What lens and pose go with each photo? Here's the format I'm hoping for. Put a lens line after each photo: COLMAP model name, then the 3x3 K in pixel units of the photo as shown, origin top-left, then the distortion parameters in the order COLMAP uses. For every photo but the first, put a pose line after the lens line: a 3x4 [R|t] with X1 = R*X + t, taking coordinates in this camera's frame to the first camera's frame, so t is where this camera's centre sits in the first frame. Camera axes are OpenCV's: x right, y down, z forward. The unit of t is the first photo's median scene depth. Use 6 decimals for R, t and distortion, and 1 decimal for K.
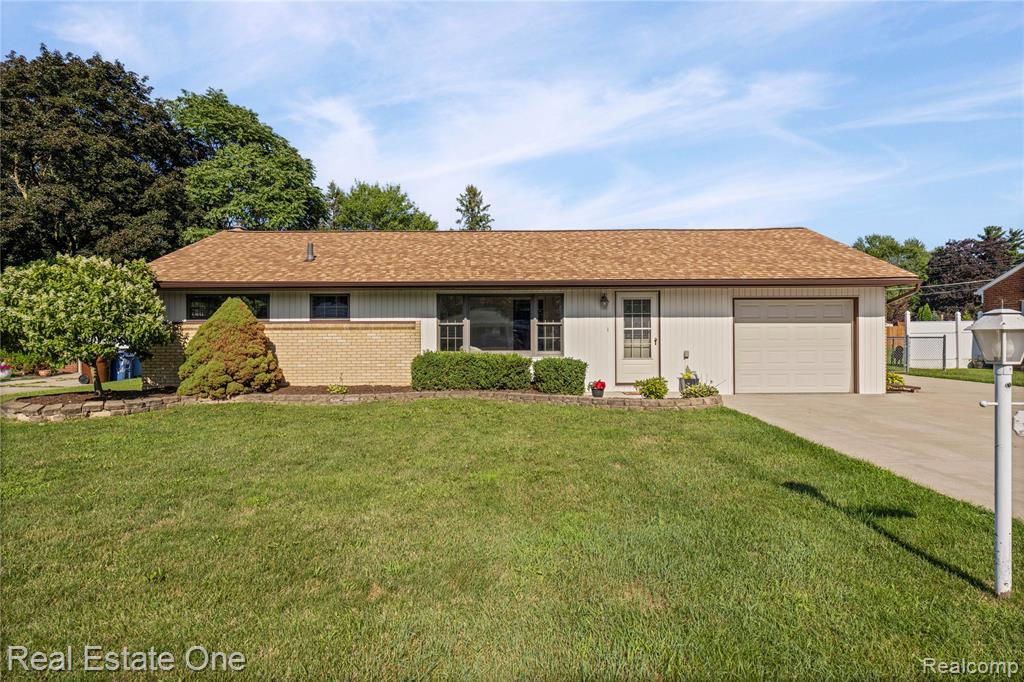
lens RADIAL K [[557.7, 0, 513.7], [0, 557.7, 341.5], [0, 0, 1]] dist [-0.001714, -0.002148]
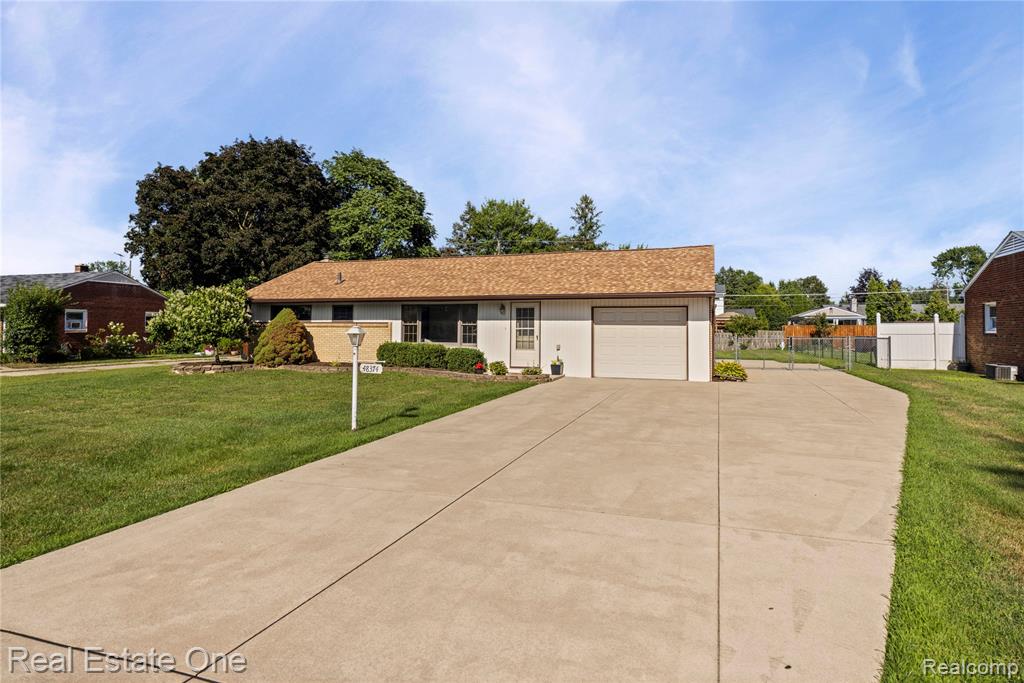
lens RADIAL K [[557.7, 0, 514.0], [0, 557.7, 309.5], [0, 0, 1]] dist [-0.001714, -0.002148]
pose [[0.946337, -0.001401, -0.323178, 0.651820], [-0.014026, 0.998870, -0.045401, -0.006536], [0.322877, 0.047497, 0.945248, -0.354280]]
